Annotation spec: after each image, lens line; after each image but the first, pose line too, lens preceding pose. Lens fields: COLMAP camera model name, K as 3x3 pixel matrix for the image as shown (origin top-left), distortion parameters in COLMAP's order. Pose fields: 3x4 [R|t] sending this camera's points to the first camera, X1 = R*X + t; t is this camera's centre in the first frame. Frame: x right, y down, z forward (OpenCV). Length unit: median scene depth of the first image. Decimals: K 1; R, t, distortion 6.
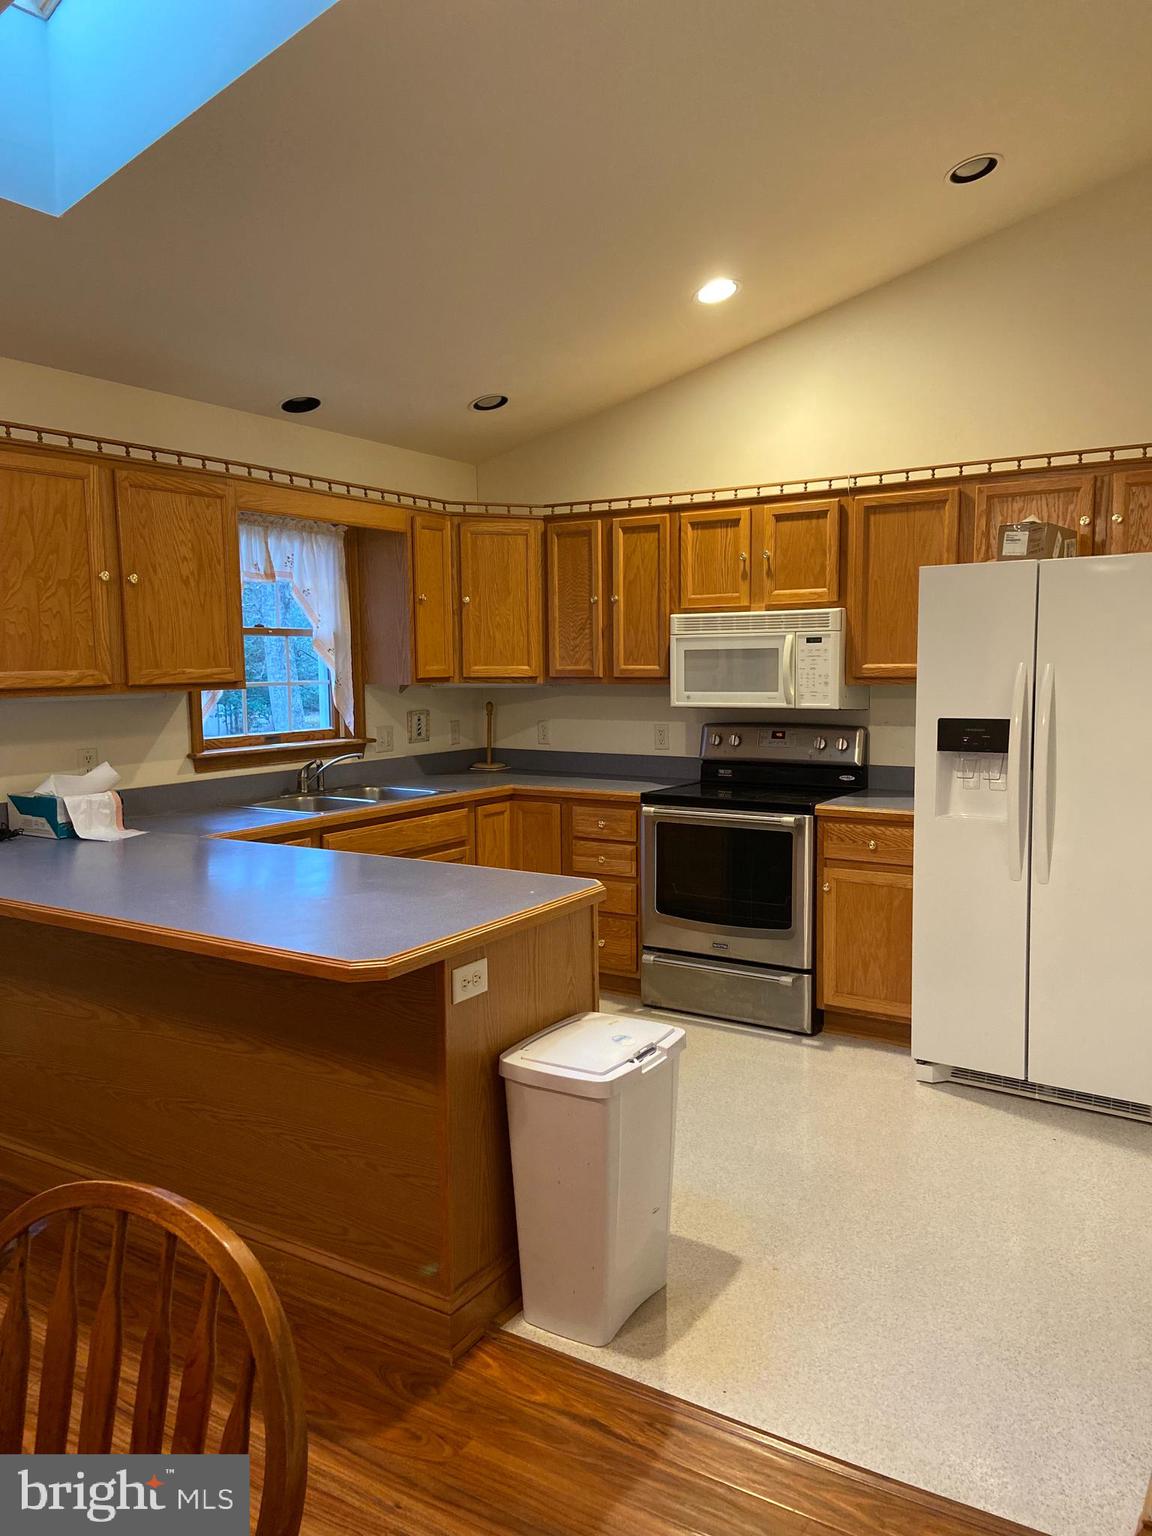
lens RADIAL K [[1174.2, 0, 588.2], [0, 1174.2, 759.7], [0, 0, 1]] dist [0.126811, -0.178366]
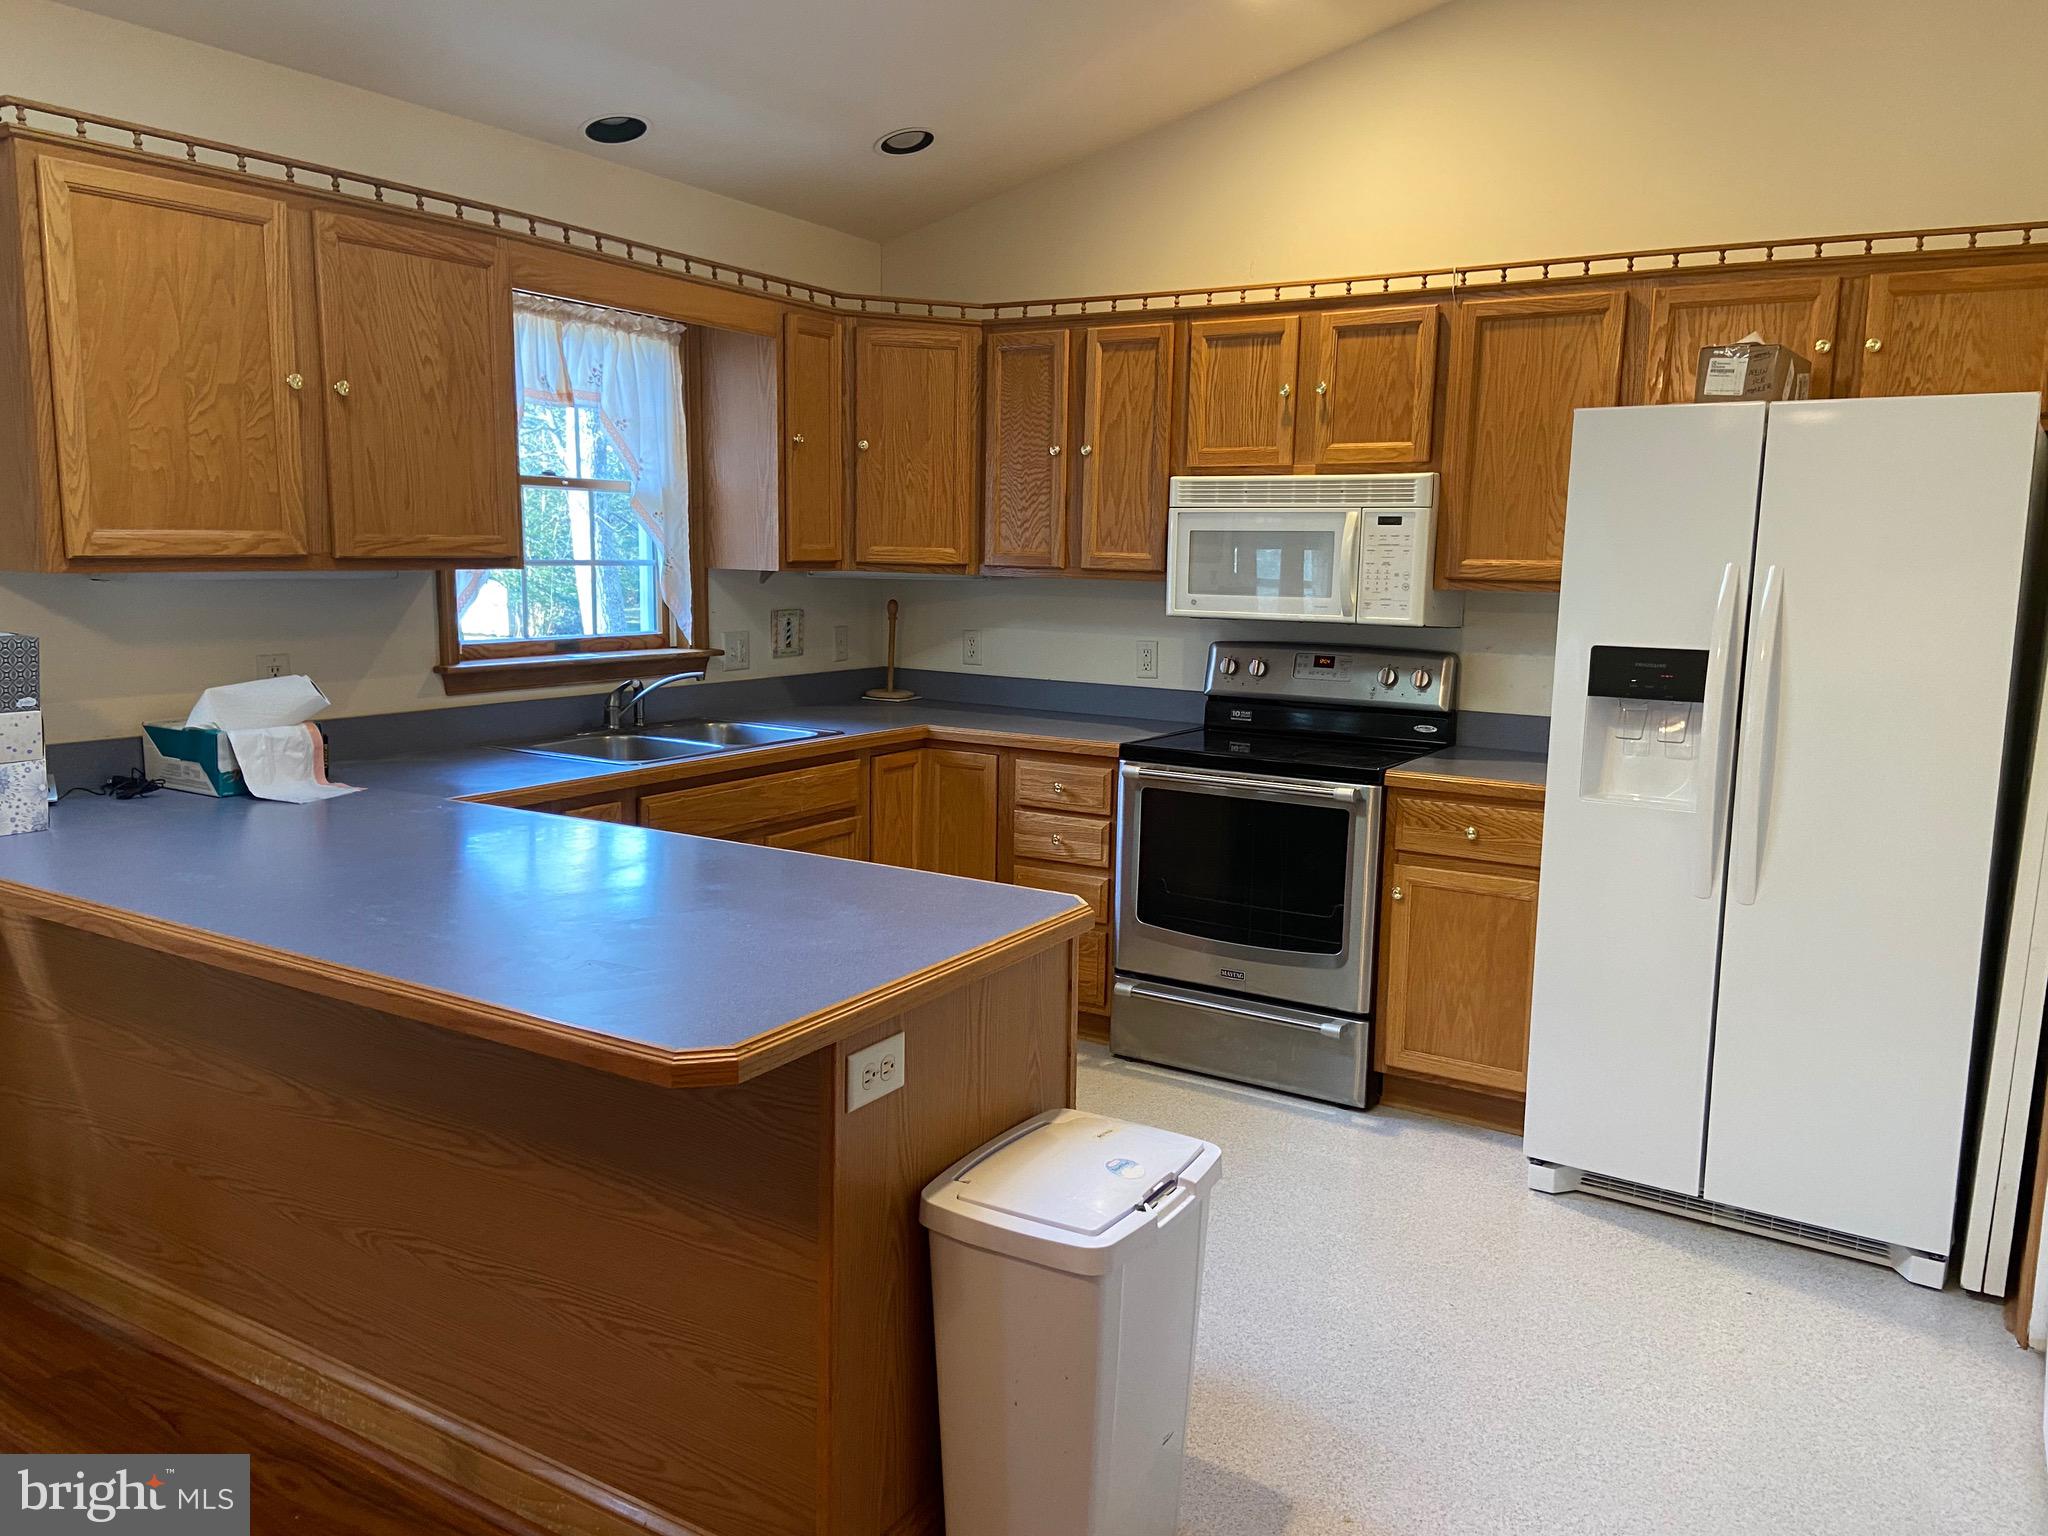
lens RADIAL K [[1565.7, 0, 1037.5], [0, 1565.7, 759.6], [0, 0, 1]] dist [0.126811, -0.178366]
pose [[0.999434, 0.026881, 0.020239, -0.021663], [-0.027881, 0.998316, 0.050871, -0.007312], [-0.018837, -0.051407, 0.998500, 0.118005]]
